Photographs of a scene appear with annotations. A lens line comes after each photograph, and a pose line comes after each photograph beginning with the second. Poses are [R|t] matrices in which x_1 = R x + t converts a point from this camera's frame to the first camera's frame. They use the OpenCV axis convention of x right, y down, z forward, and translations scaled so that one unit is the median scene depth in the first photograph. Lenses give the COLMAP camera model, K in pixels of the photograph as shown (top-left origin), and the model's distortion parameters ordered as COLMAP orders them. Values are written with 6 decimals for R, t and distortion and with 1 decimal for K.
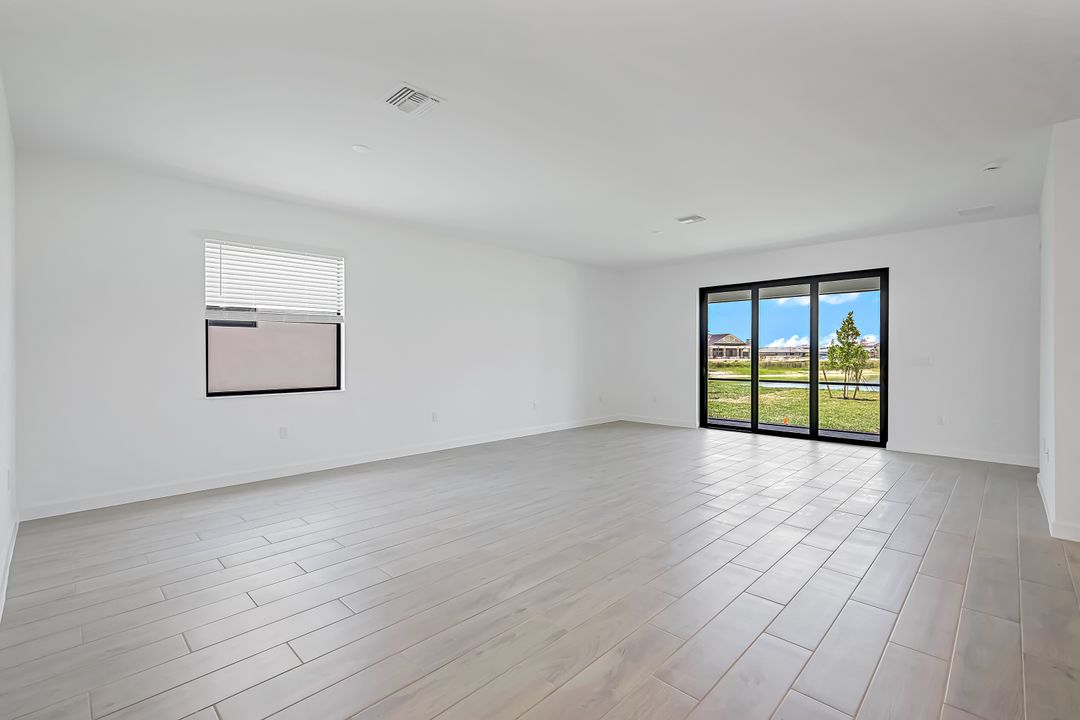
lens RADIAL K [[479.2, 0, 542.7], [0, 479.2, 353.4], [0, 0, 1]] dist [0.002786, 0.000179]
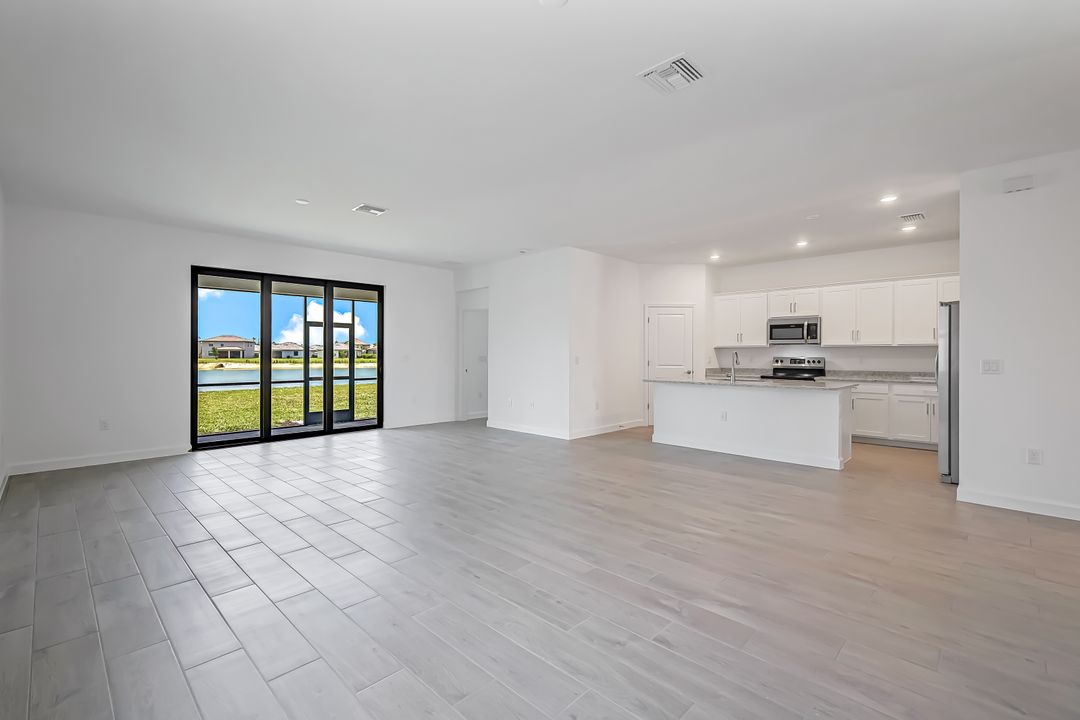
lens RADIAL K [[479.2, 0, 542.7], [0, 479.2, 353.4], [0, 0, 1]] dist [0.002786, 0.000179]
pose [[-0.008613, 0.001173, 0.999962, -0.542361], [-0.003461, 0.999993, -0.001203, 0.000648], [-0.999957, -0.003471, -0.008609, 0.577544]]
